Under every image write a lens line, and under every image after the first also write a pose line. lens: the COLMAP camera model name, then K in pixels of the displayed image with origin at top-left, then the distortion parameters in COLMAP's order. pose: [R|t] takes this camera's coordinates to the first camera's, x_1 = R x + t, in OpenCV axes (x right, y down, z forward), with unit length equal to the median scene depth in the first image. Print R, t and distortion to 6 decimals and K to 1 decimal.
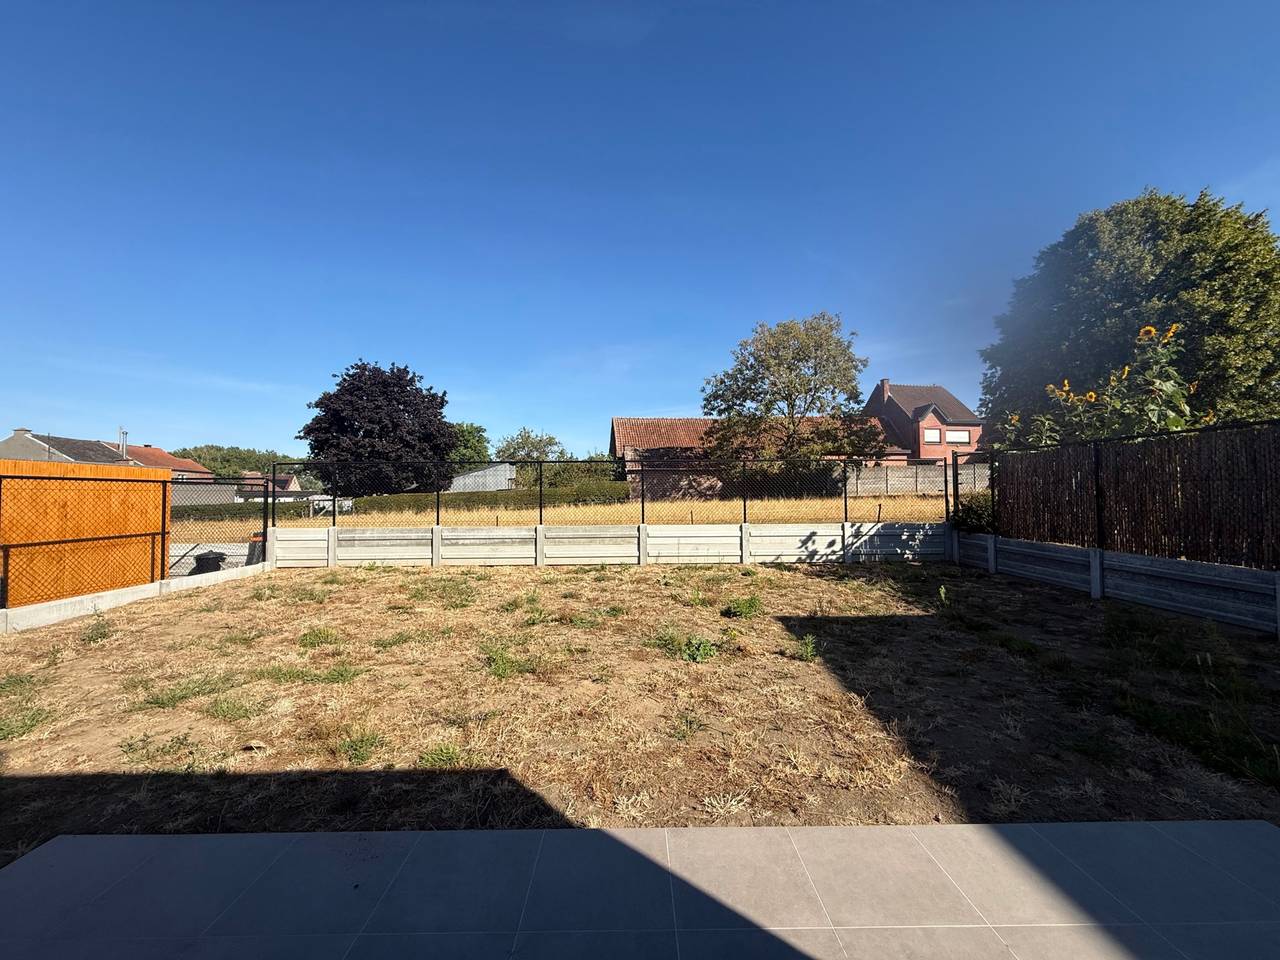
lens RADIAL K [[511.4, 0, 637.1], [0, 511.4, 480.1], [0, 0, 1]] dist [-0.000421, 0.000016]
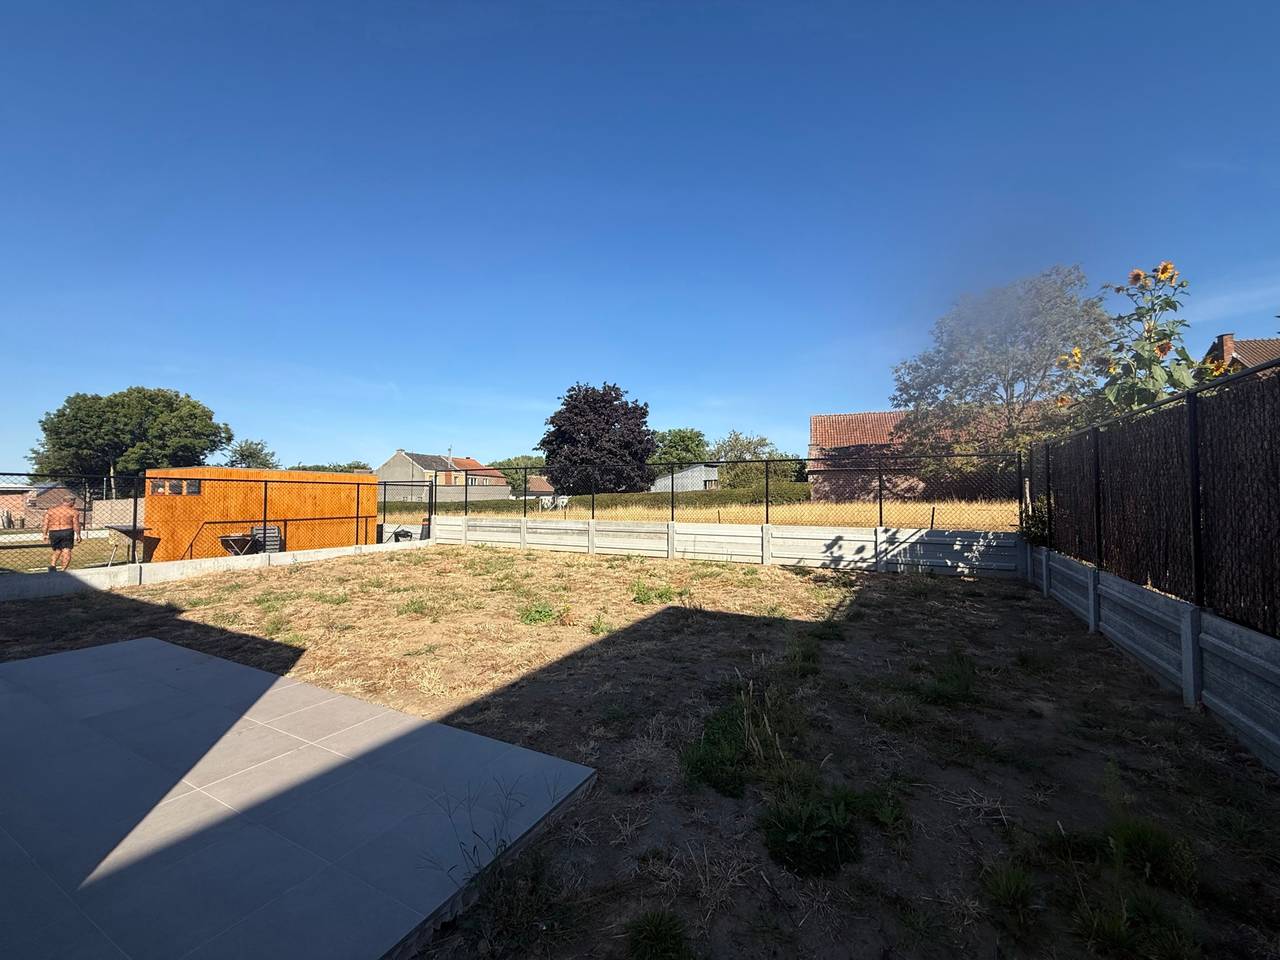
lens RADIAL K [[511.4, 0, 637.1], [0, 511.4, 480.1], [0, 0, 1]] dist [-0.000421, 0.000016]
pose [[0.879433, -0.006002, -0.475985, 0.458866], [0.004931, 0.999982, -0.003498, 0.000795], [0.475997, 0.000729, 0.879446, 0.002722]]
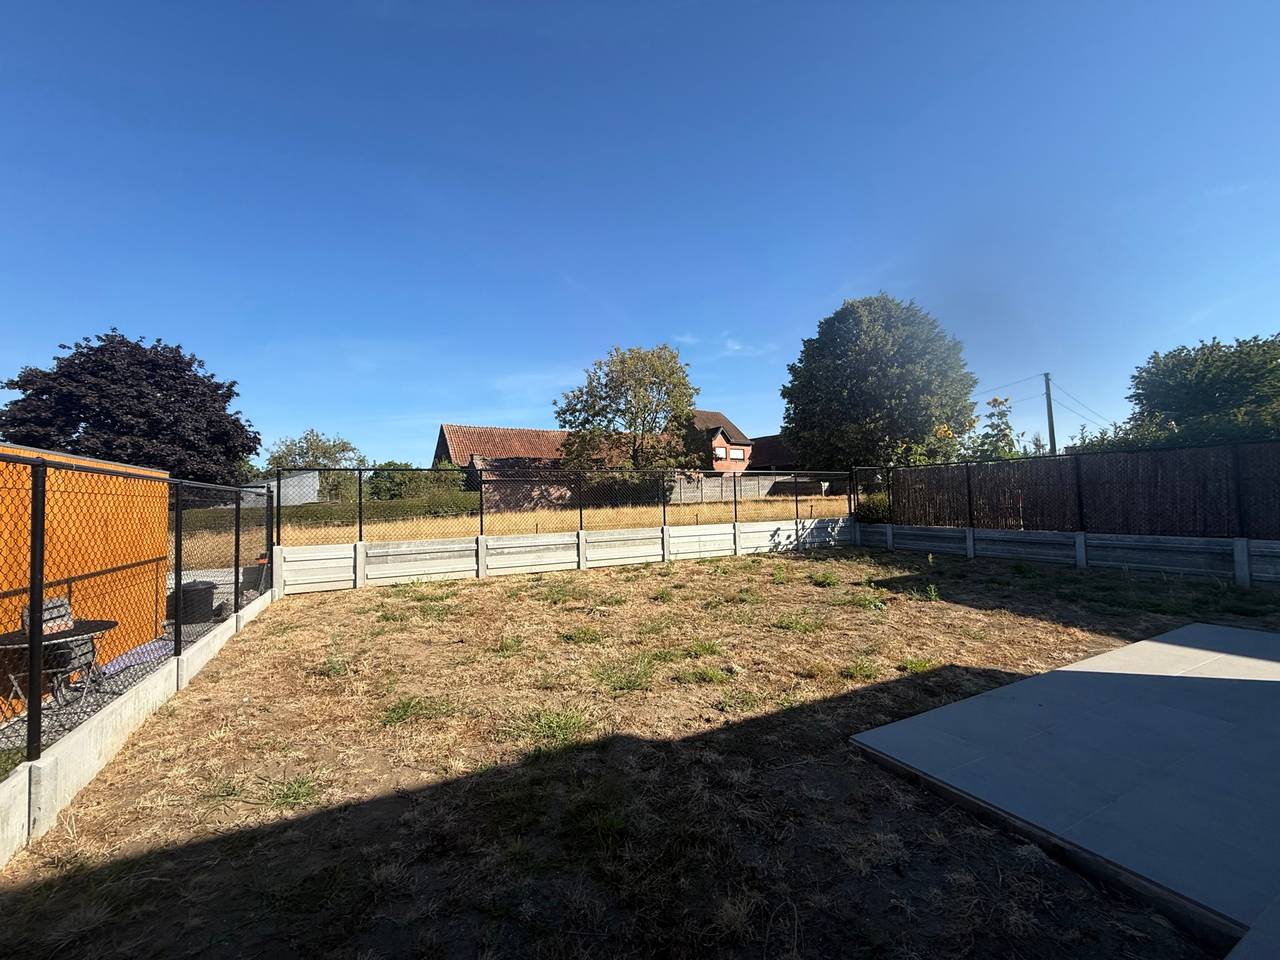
lens RADIAL K [[510.9, 0, 640.0], [0, 510.9, 480.0], [0, 0, 1]] dist [0.001727, 0.000084]
pose [[0.893955, 0.004288, 0.448136, -0.539929], [0.005441, 0.999777, -0.020421, 0.005399], [-0.448124, 0.020694, 0.893732, 0.000038]]
